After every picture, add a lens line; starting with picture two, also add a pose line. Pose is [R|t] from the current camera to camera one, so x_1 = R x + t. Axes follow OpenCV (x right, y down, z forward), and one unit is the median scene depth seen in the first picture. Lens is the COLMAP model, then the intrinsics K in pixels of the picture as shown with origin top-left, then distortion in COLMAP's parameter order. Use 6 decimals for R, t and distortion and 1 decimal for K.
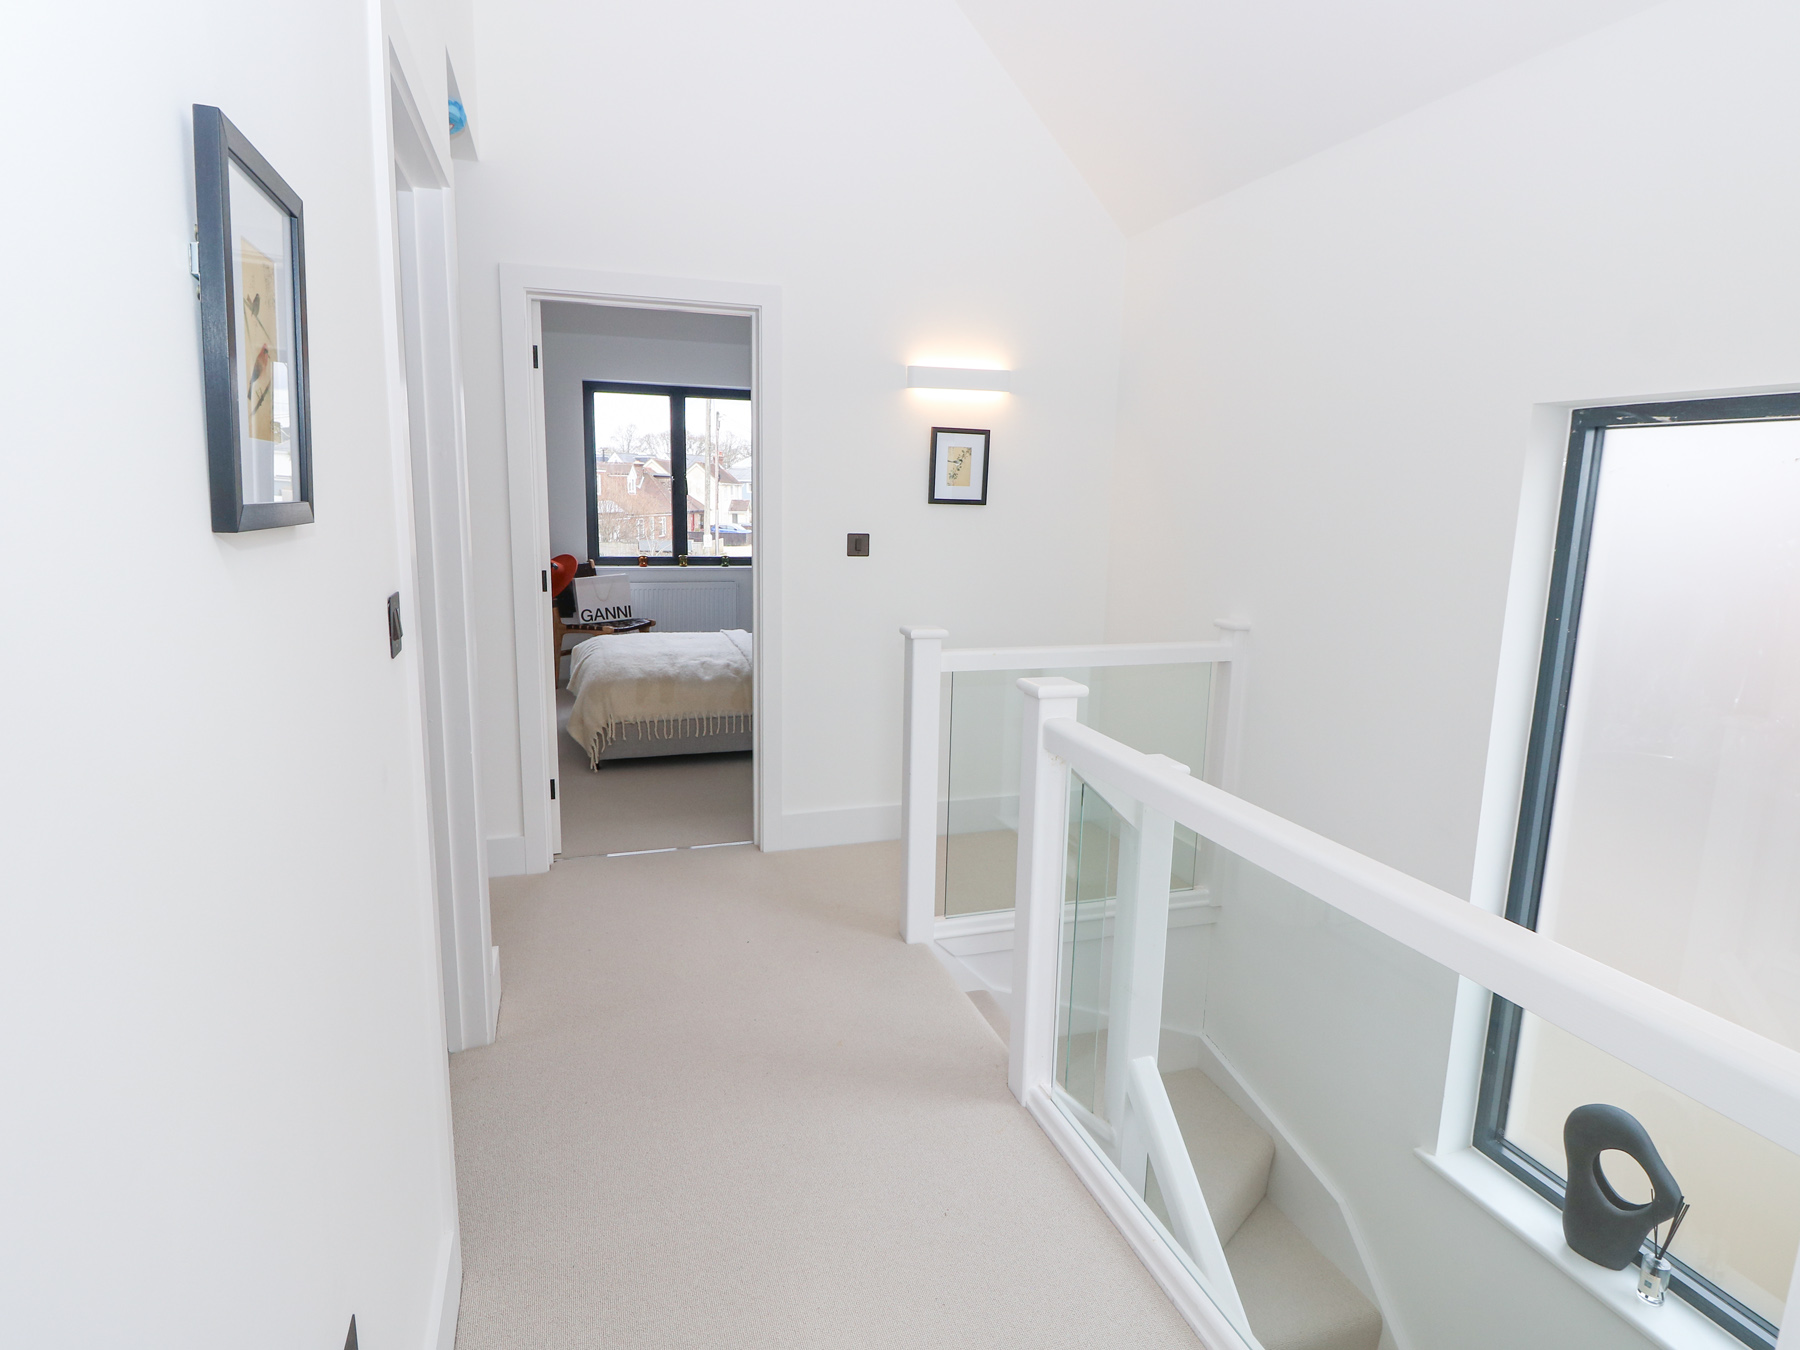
lens RADIAL K [[956.0, 0, 895.7], [0, 956.0, 667.4], [0, 0, 1]] dist [0.000268, -0.011115]
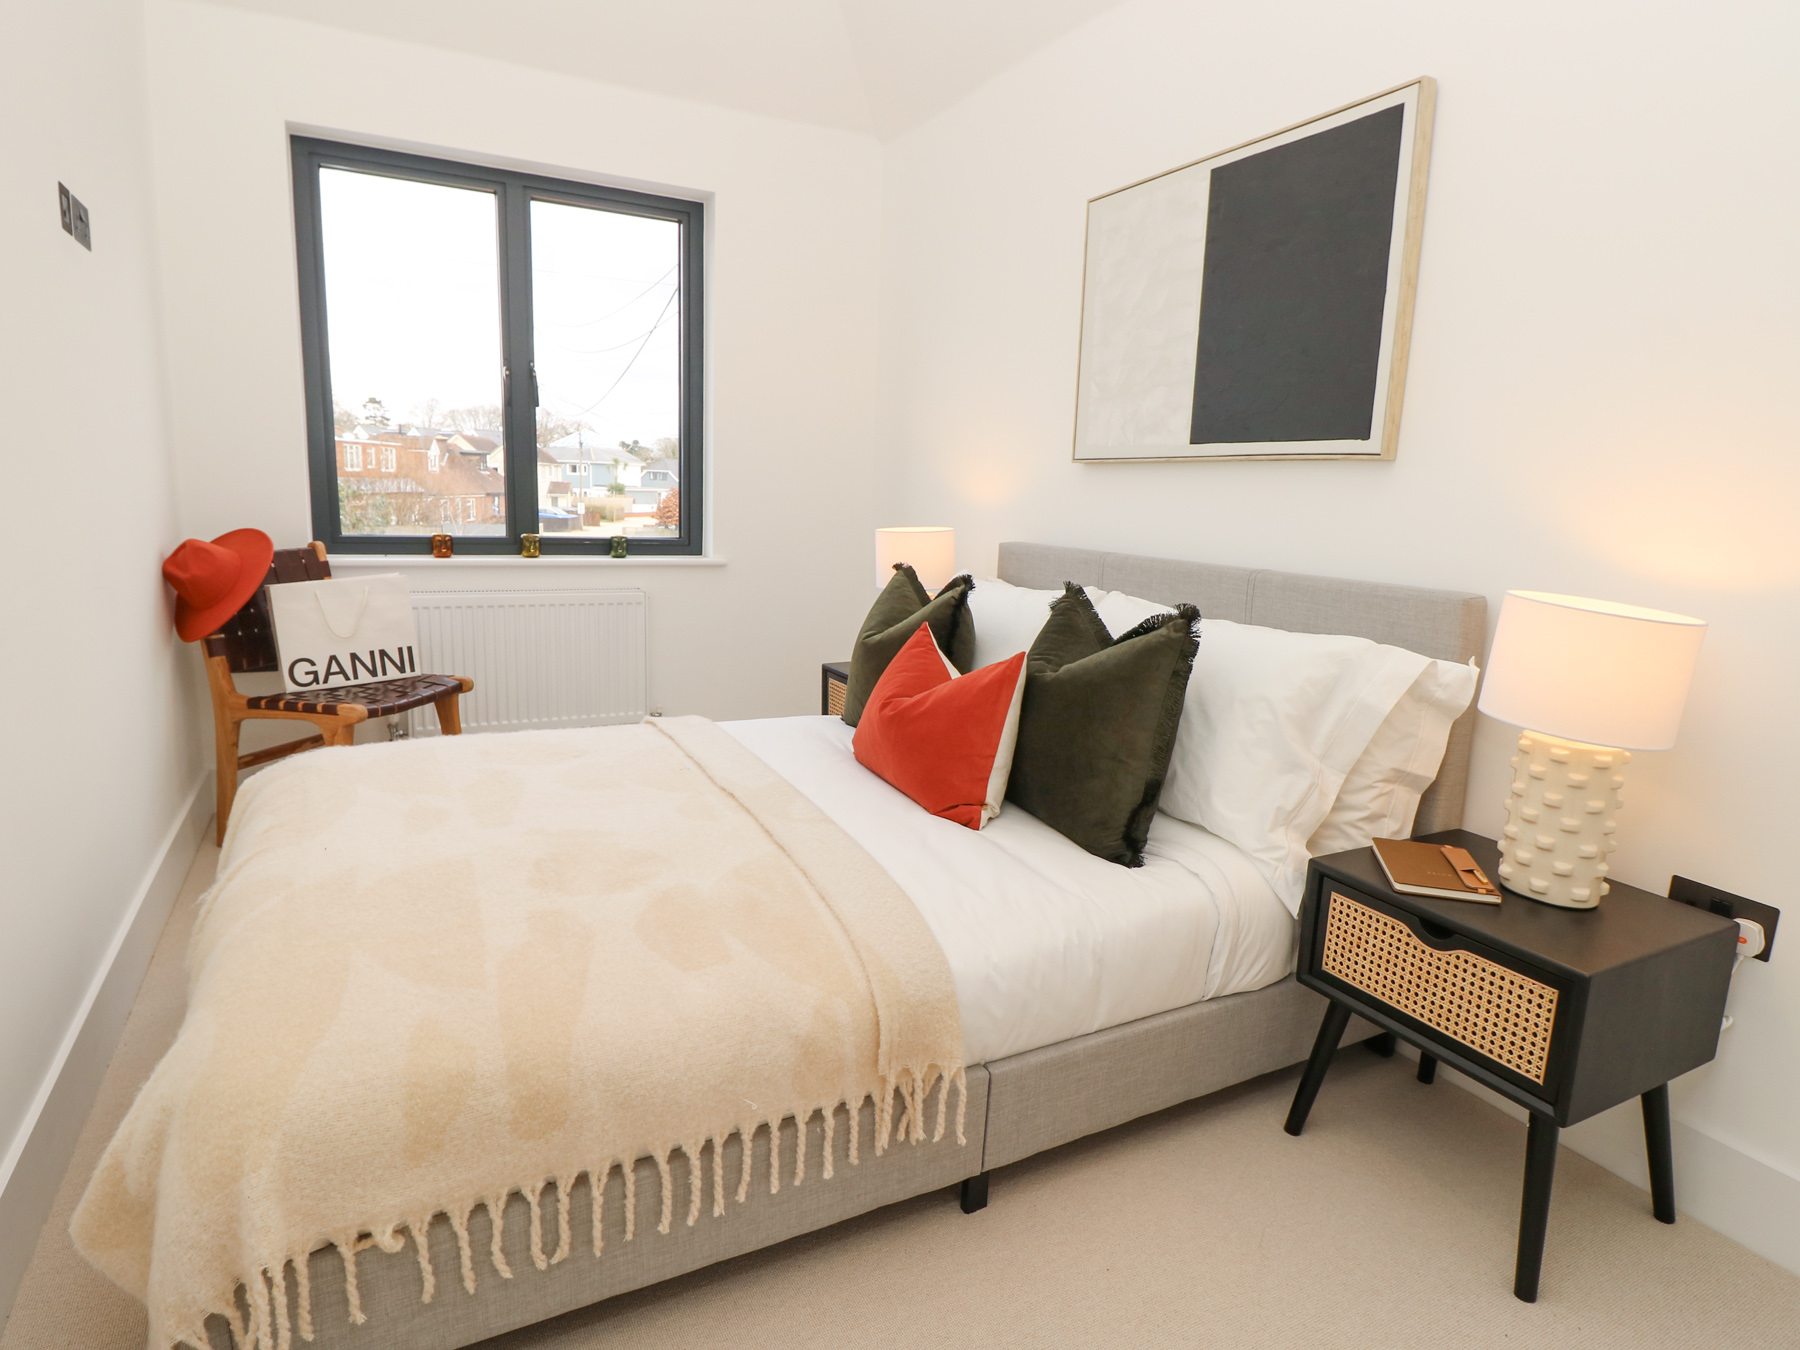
lens RADIAL K [[990.5, 0, 900.0], [0, 990.5, 675.0], [0, 0, 1]] dist [-0.001071, -0.013036]
pose [[0.985998, -0.015920, 0.165994, -0.131099], [0.013438, 0.999781, 0.016063, -0.055500], [-0.166214, -0.013608, 0.985996, 0.510466]]
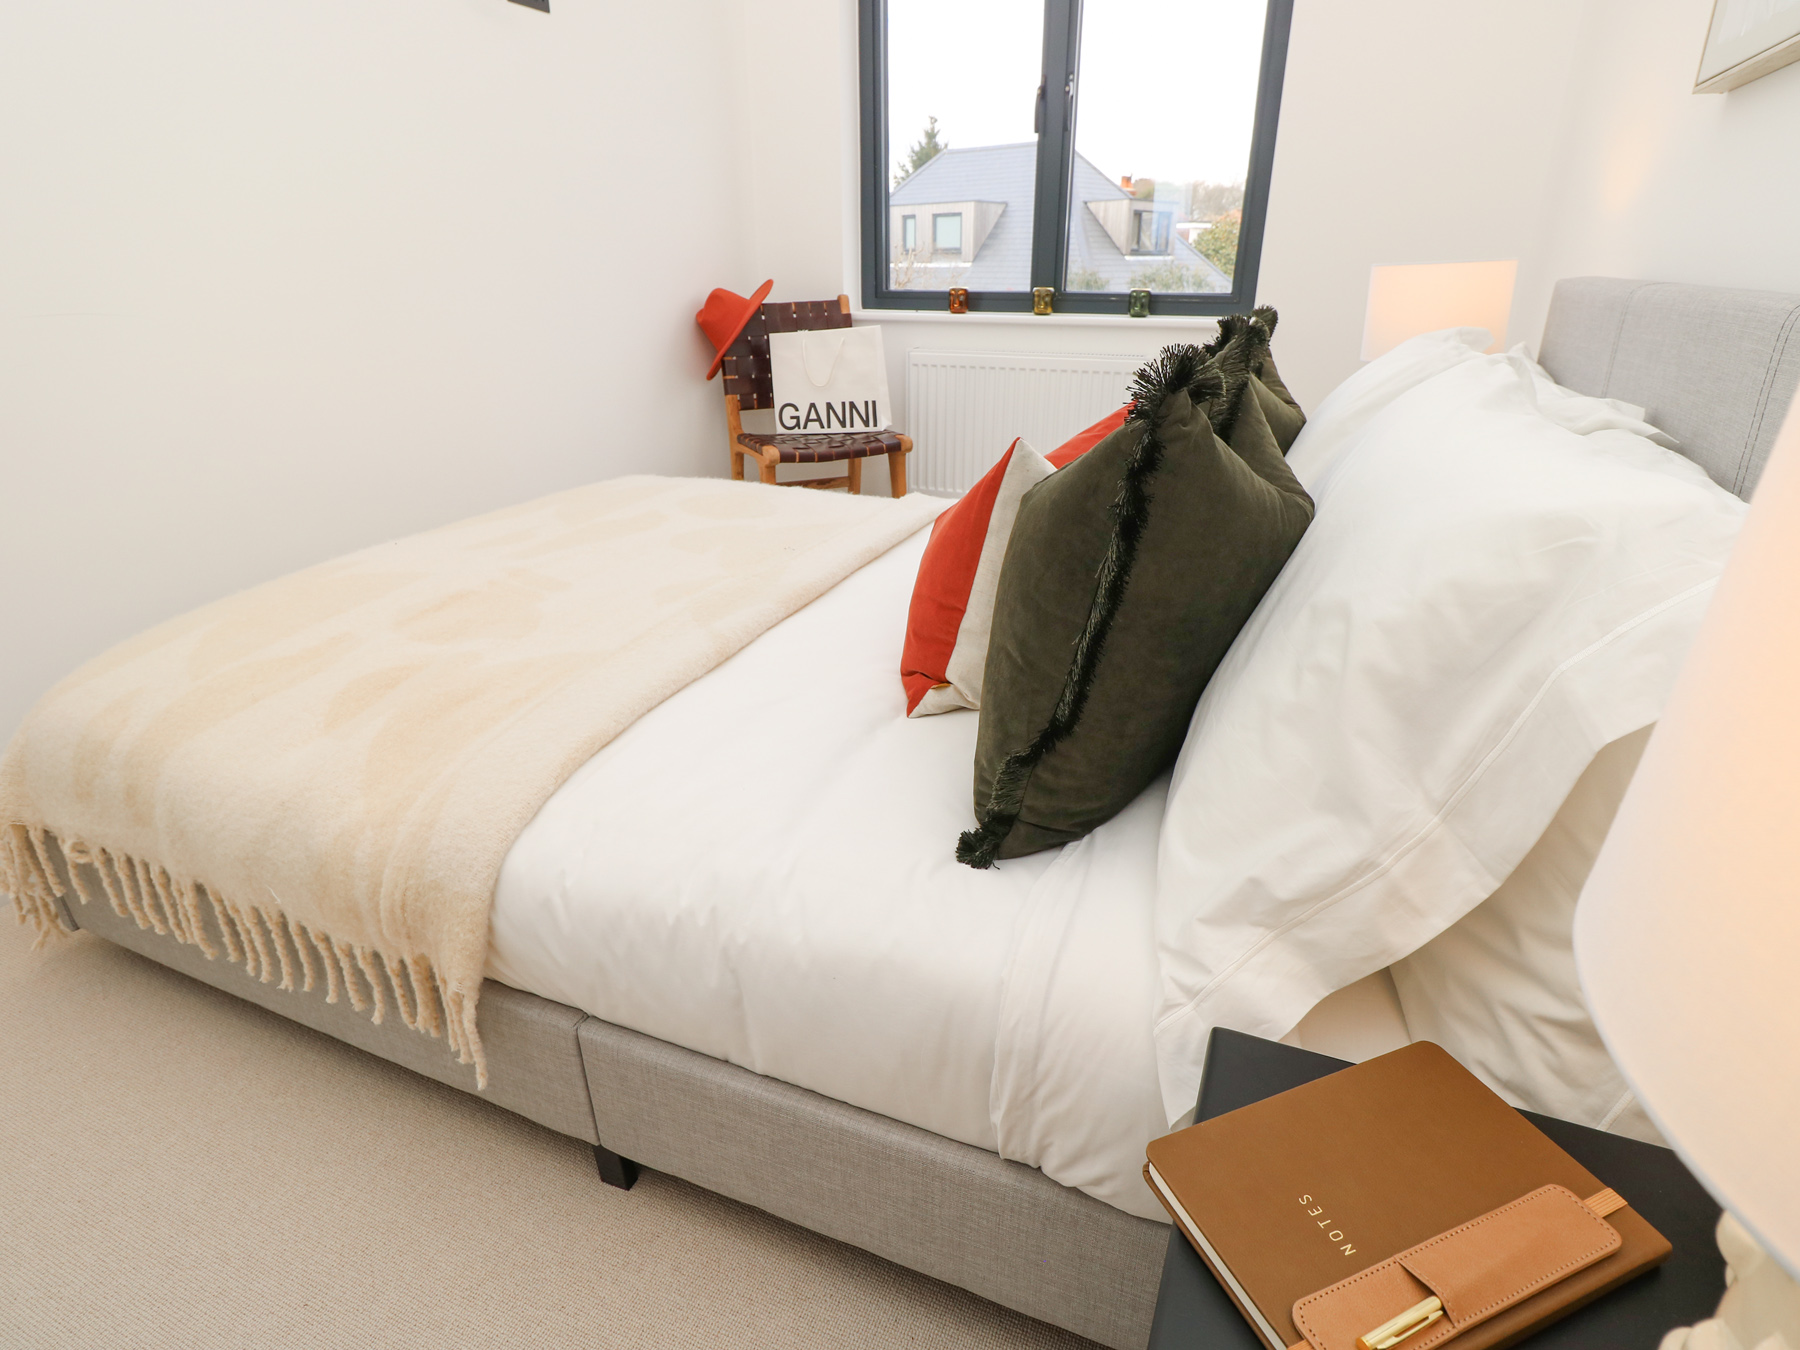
lens RADIAL K [[956.0, 0, 895.7], [0, 956.0, 667.4], [0, 0, 1]] dist [0.000268, -0.011115]
pose [[0.752146, 0.237104, -0.614864, 0.035967], [-0.095995, 0.962500, 0.253731, -0.058688], [0.651967, -0.131819, 0.746701, 0.651415]]
